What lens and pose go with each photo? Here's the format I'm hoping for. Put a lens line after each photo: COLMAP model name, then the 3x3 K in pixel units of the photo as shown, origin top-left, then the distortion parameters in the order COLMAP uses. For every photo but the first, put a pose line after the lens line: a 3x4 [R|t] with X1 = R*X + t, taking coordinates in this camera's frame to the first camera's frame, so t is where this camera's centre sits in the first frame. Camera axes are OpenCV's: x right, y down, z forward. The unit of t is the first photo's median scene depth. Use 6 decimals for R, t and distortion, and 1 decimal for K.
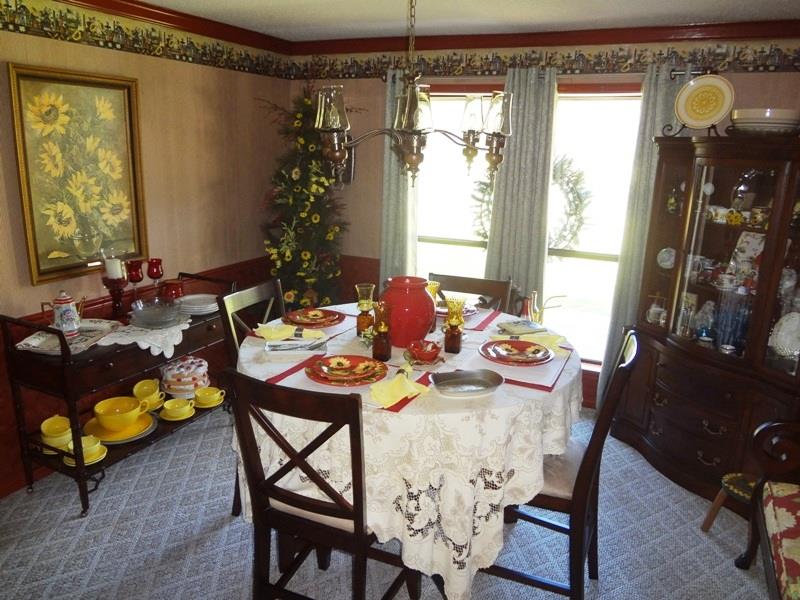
lens RADIAL K [[593.3, 0, 398.7], [0, 593.3, 294.8], [0, 0, 1]] dist [-0.043338, 0.003426]
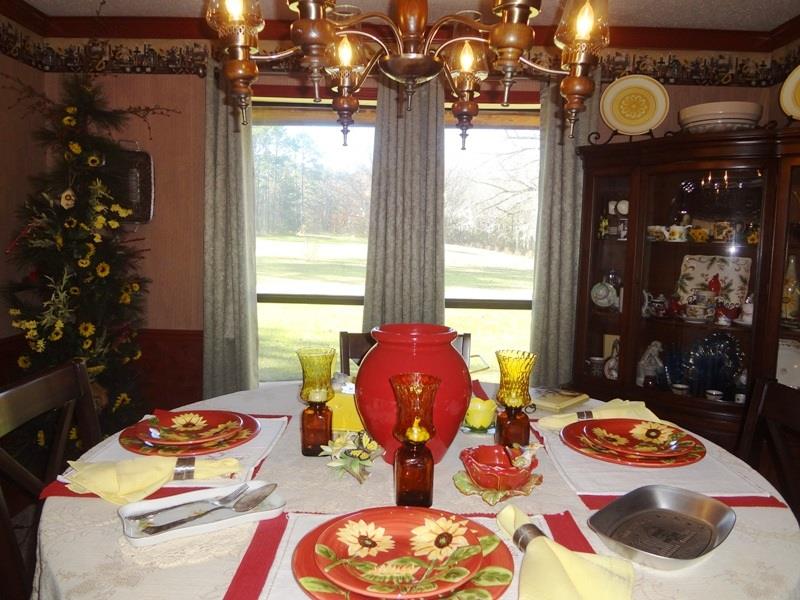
lens RADIAL K [[593.3, 0, 398.7], [0, 593.3, 294.8], [0, 0, 1]] dist [-0.043338, 0.003426]
pose [[0.907222, -0.047928, 0.417912, -0.120492], [0.104274, 0.988104, -0.113041, 0.001469], [-0.407523, 0.146130, 0.901427, 0.319016]]
